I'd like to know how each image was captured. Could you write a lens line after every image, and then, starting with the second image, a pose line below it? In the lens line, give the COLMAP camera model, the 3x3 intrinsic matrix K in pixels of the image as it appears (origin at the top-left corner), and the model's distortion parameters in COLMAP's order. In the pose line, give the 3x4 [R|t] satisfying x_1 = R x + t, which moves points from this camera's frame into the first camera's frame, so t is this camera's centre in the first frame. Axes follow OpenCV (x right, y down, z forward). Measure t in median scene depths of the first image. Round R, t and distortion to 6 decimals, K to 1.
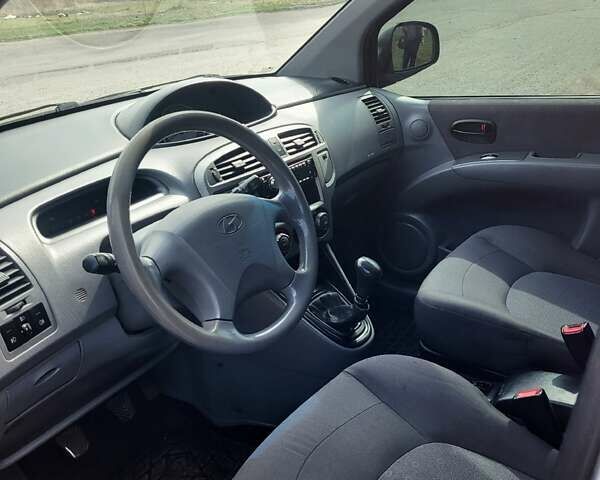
lens RADIAL K [[589.2, 0, 298.5], [0, 589.2, 235.5], [0, 0, 1]] dist [0.033311, 0.000000]
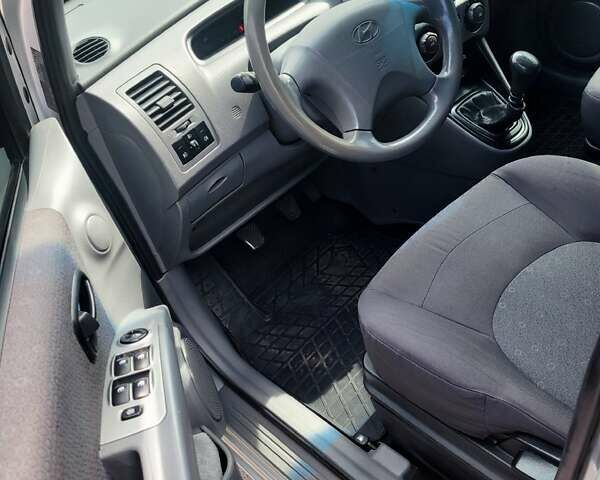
lens RADIAL K [[589.2, 0, 296.1], [0, 589.2, 229.4], [0, 0, 1]] dist [0.033311, 0.000000]
pose [[0.956602, 0.004984, -0.291356, 0.044859], [0.088928, 0.947164, 0.308176, -0.015713], [0.277498, -0.320712, 0.905615, -0.023752]]
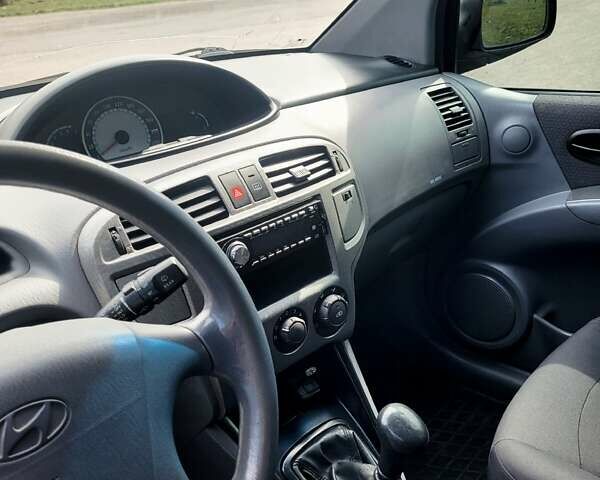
lens RADIAL K [[589.2, 0, 301.4], [0, 589.2, 236.5], [0, 0, 1]] dist [0.033311, 0.000000]
pose [[0.990540, 0.060582, -0.123129, 0.078816], [-0.055147, 0.997367, 0.047090, -0.126365], [0.125658, -0.039854, 0.991273, 0.443057]]
